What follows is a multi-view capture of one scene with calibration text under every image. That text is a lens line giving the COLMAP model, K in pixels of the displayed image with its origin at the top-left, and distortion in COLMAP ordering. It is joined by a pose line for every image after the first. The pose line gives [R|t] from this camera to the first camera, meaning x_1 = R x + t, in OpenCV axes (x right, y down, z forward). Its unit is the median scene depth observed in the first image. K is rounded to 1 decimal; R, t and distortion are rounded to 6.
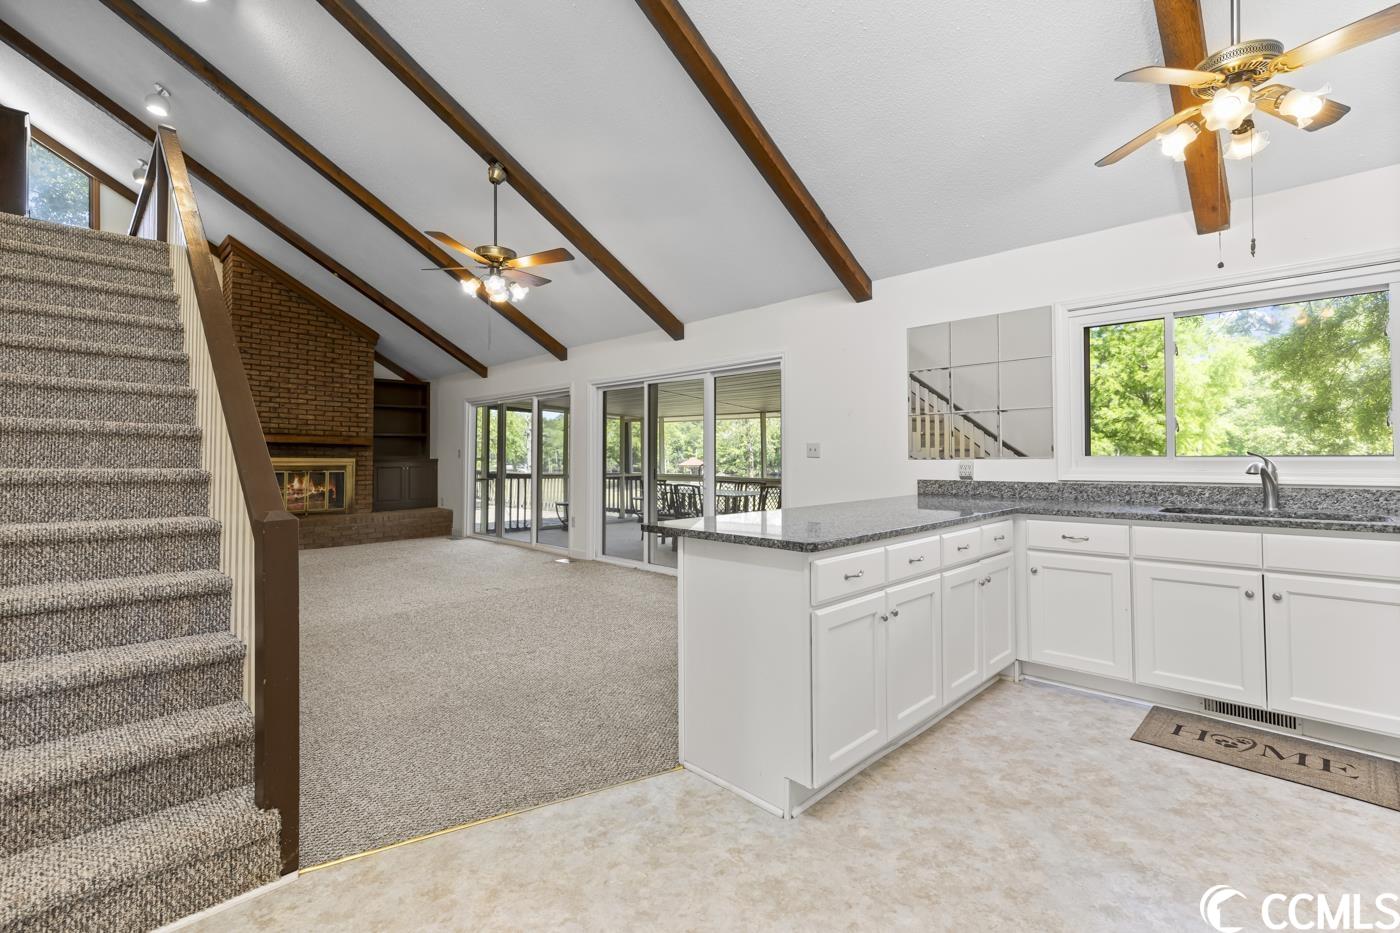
lens RADIAL K [[633.5, 0, 702.5], [0, 633.5, 445.1], [0, 0, 1]] dist [0.008688, -0.001143]
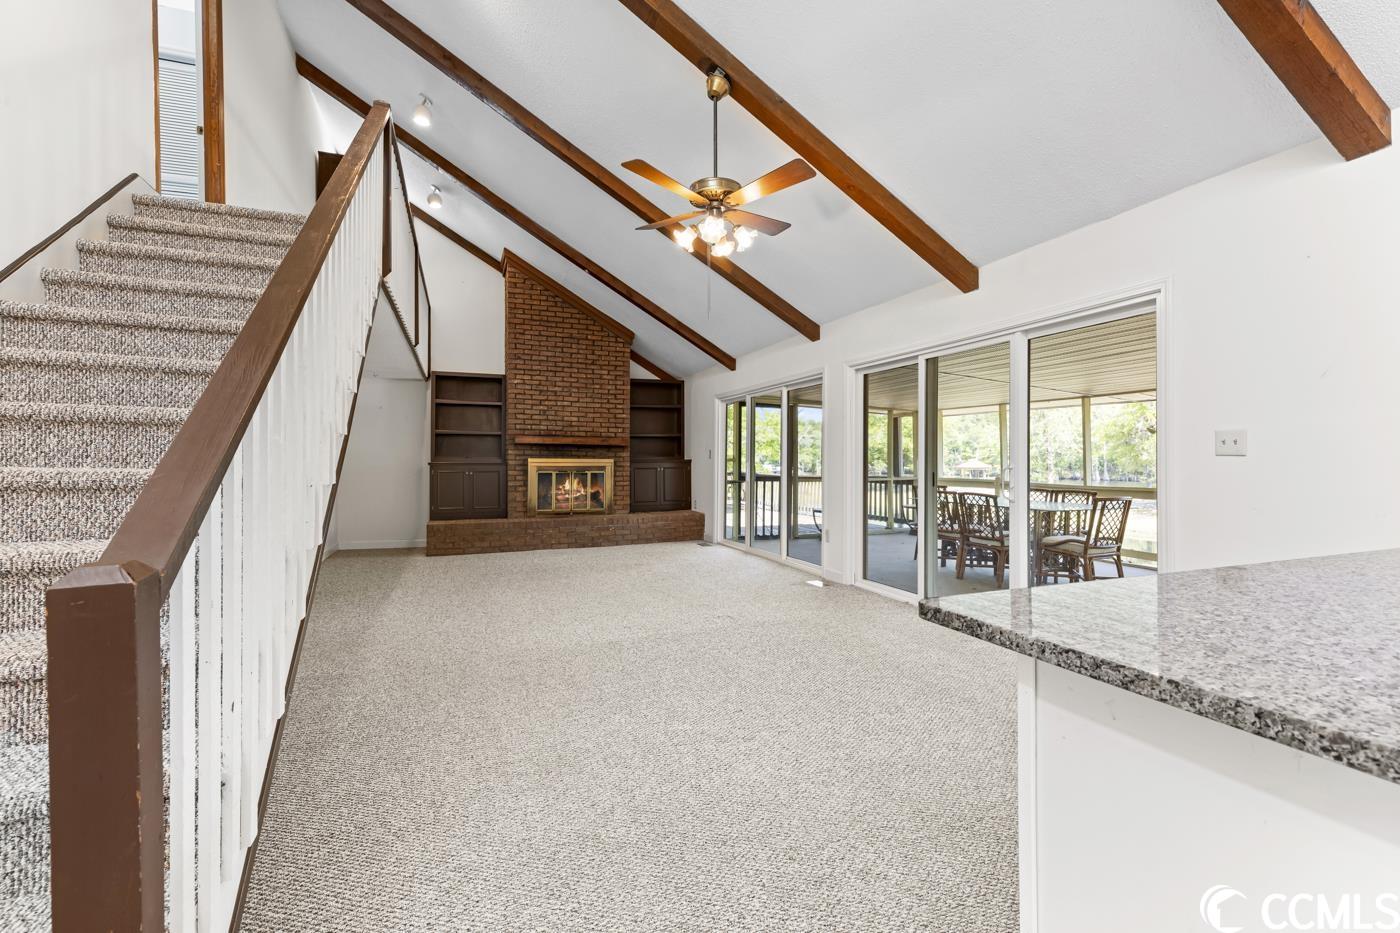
lens RADIAL K [[626.8, 0, 702.0], [0, 626.8, 462.3], [0, 0, 1]] dist [0.004975, -0.000684]
pose [[0.912725, 0.001564, -0.408571, -0.031706], [0.008428, 0.999708, 0.022655, 0.009186], [0.408488, -0.024121, 0.912445, 0.300901]]
